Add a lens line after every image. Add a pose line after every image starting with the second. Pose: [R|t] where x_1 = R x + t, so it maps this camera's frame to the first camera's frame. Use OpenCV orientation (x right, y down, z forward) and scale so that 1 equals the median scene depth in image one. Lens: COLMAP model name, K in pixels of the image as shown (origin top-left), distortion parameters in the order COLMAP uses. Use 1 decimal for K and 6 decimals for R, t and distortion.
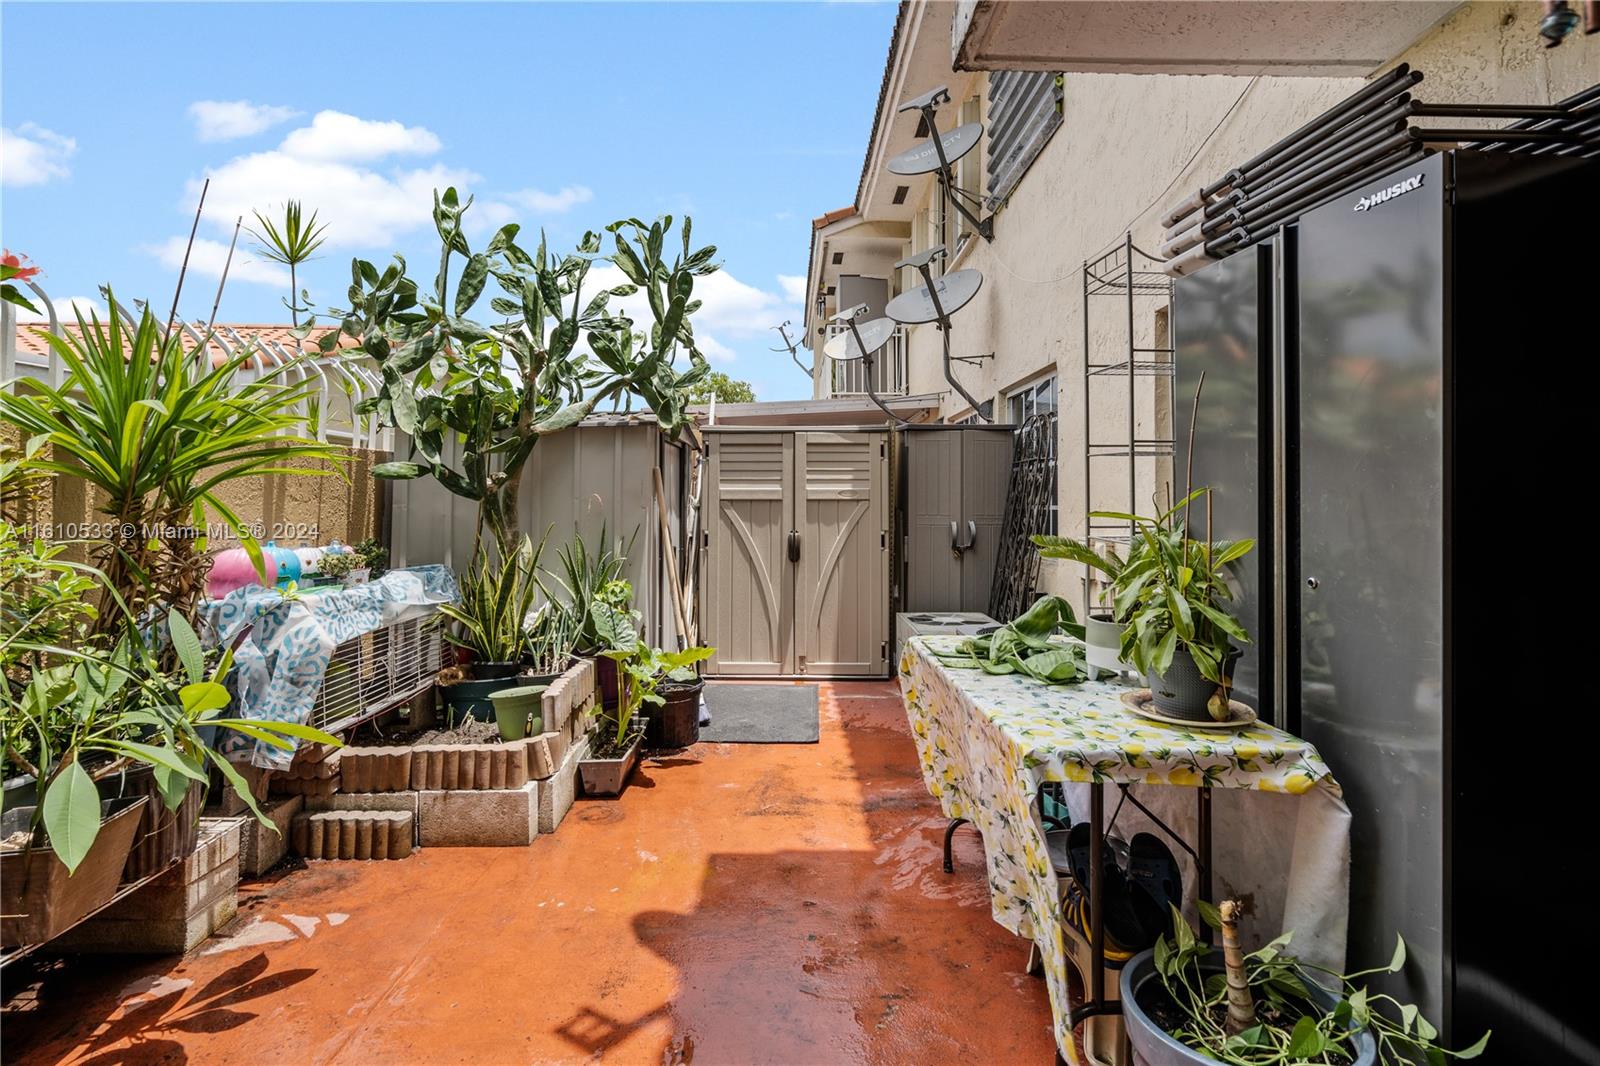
lens RADIAL K [[731.9, 0, 750.8], [0, 731.9, 468.5], [0, 0, 1]] dist [-0.006713, 0.002576]
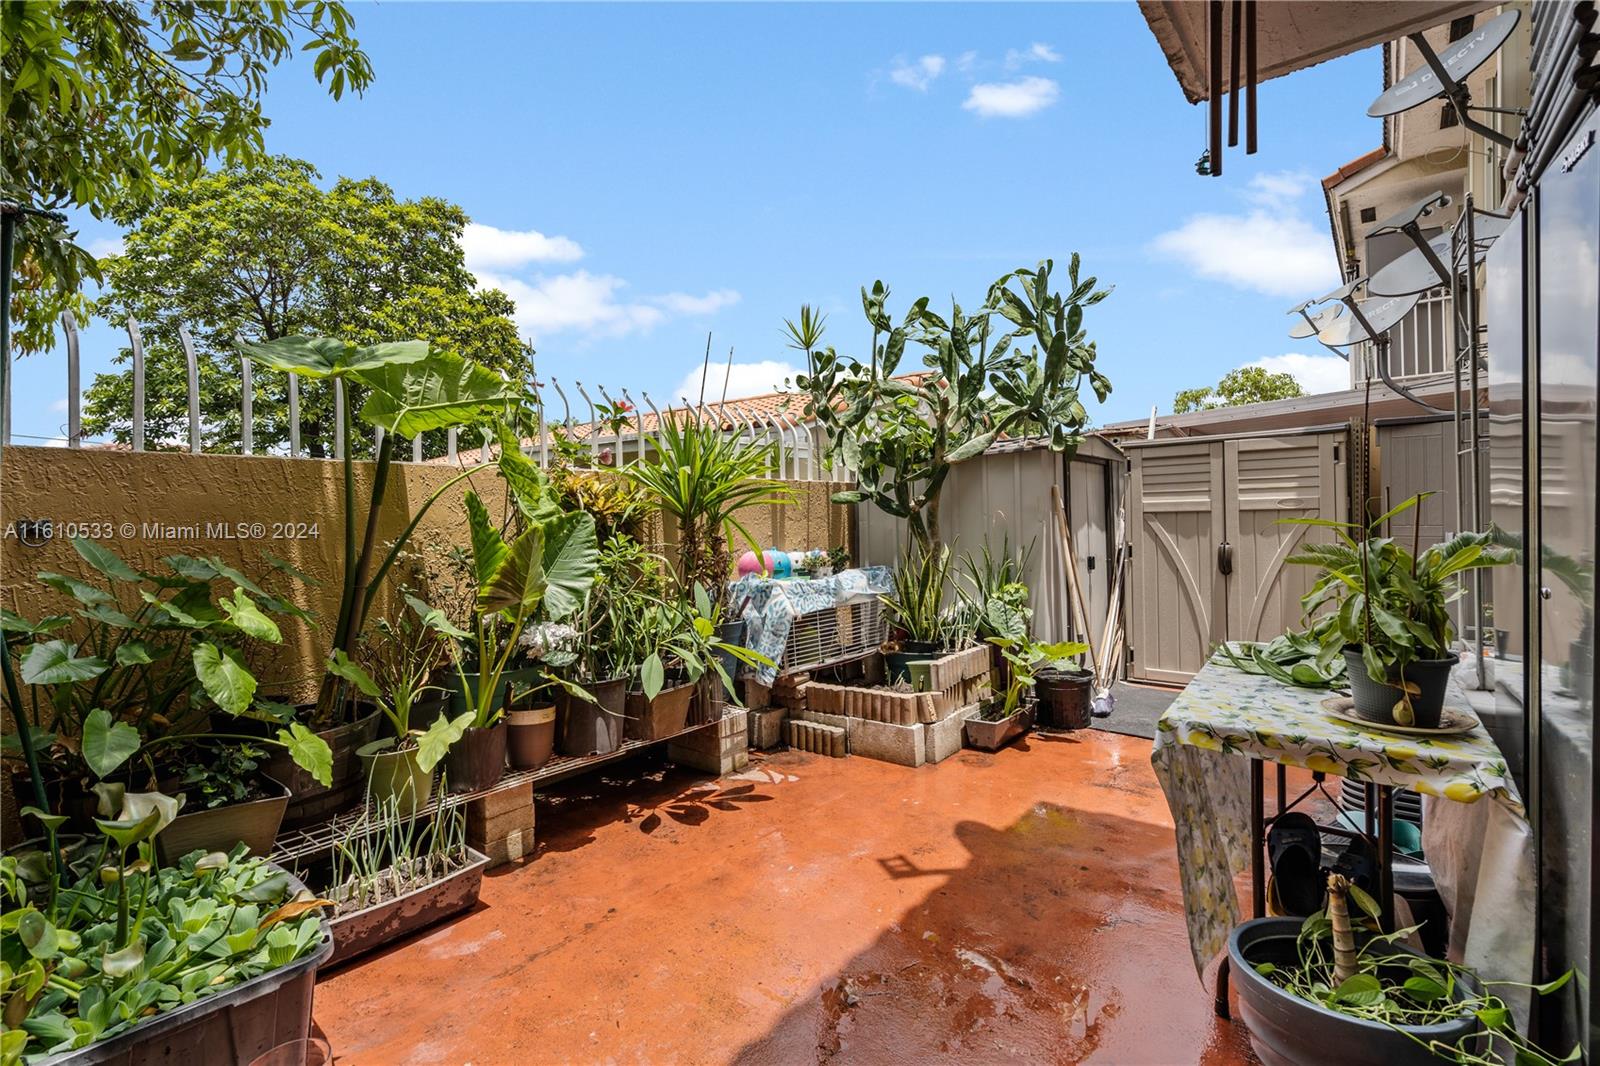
lens RADIAL K [[731.9, 0, 802.0], [0, 731.9, 531.4], [0, 0, 1]] dist [-0.006713, 0.002576]
pose [[0.776994, -0.006880, -0.629471, 0.326503], [0.047741, 0.997705, 0.048025, -0.004306], [0.627695, -0.067367, 0.775539, -0.143162]]
